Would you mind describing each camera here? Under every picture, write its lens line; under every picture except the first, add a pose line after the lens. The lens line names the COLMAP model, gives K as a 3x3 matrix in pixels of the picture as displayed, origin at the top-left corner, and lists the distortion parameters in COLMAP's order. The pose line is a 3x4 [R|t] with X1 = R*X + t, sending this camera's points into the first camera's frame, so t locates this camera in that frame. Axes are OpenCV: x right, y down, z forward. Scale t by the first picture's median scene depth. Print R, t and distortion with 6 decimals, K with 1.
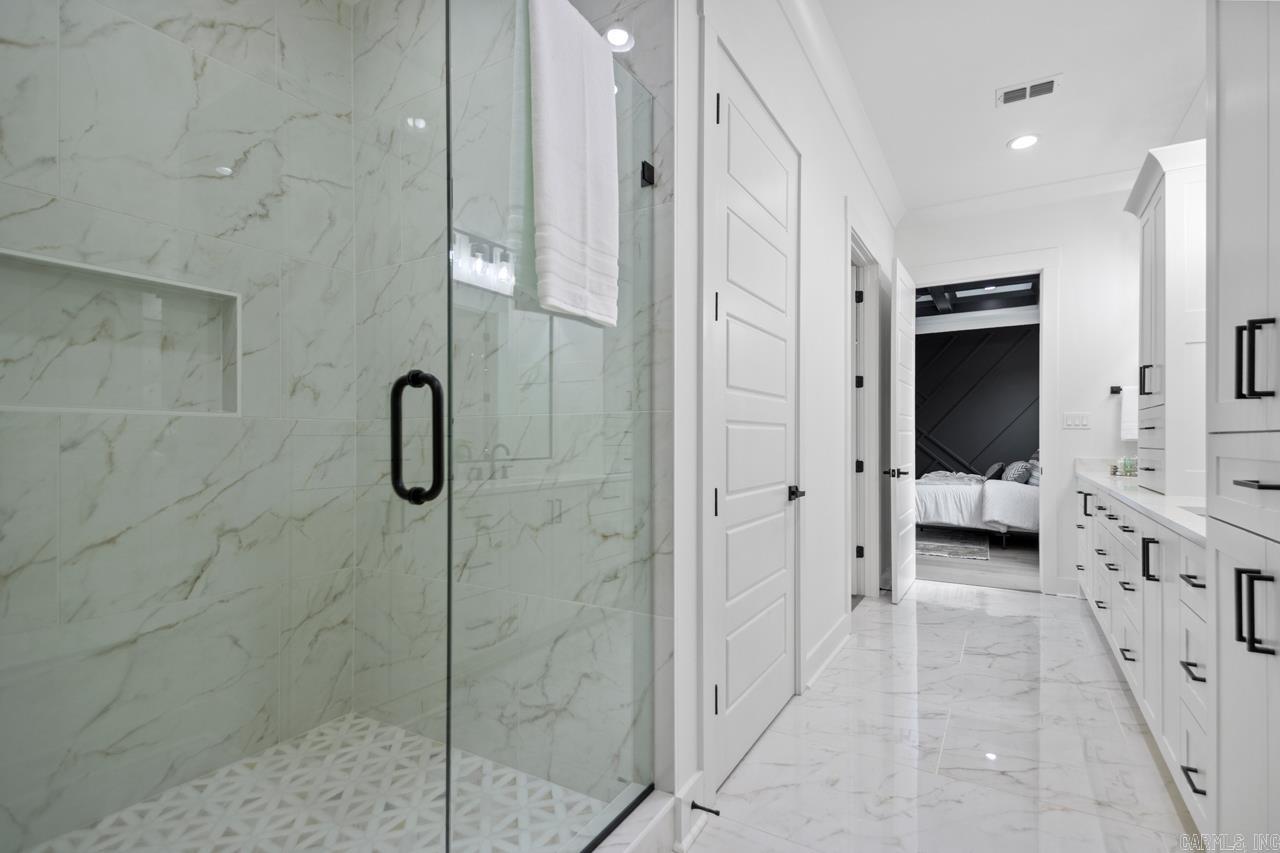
lens RADIAL K [[596.6, 0, 647.4], [0, 596.6, 435.6], [0, 0, 1]] dist [0.033136, -0.000475]
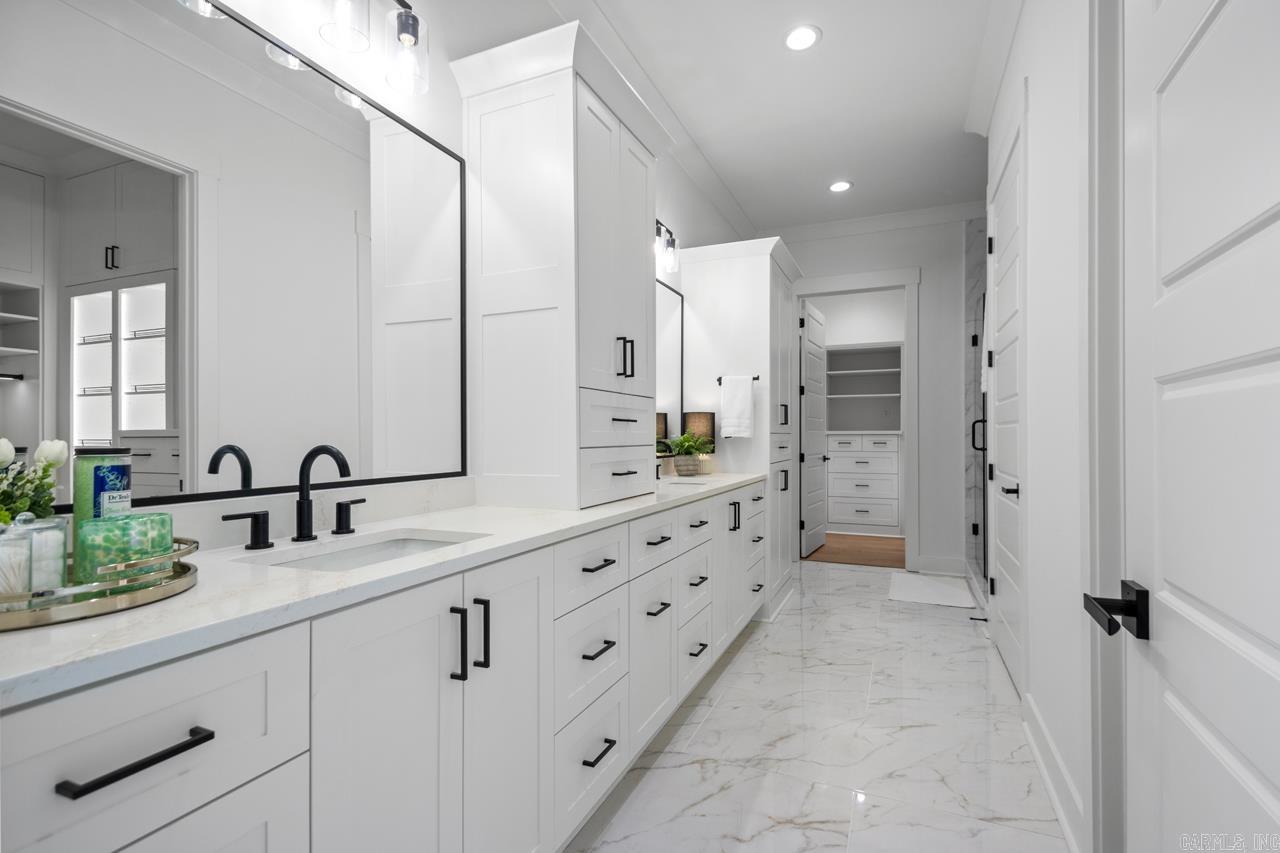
lens RADIAL K [[596.6, 0, 647.4], [0, 596.6, 435.6], [0, 0, 1]] dist [0.033136, -0.000475]
pose [[-0.990948, -0.001727, -0.134232, 1.217861], [-0.000738, 0.999972, -0.007417, 0.018807], [0.134241, -0.007250, -0.990922, 2.382078]]
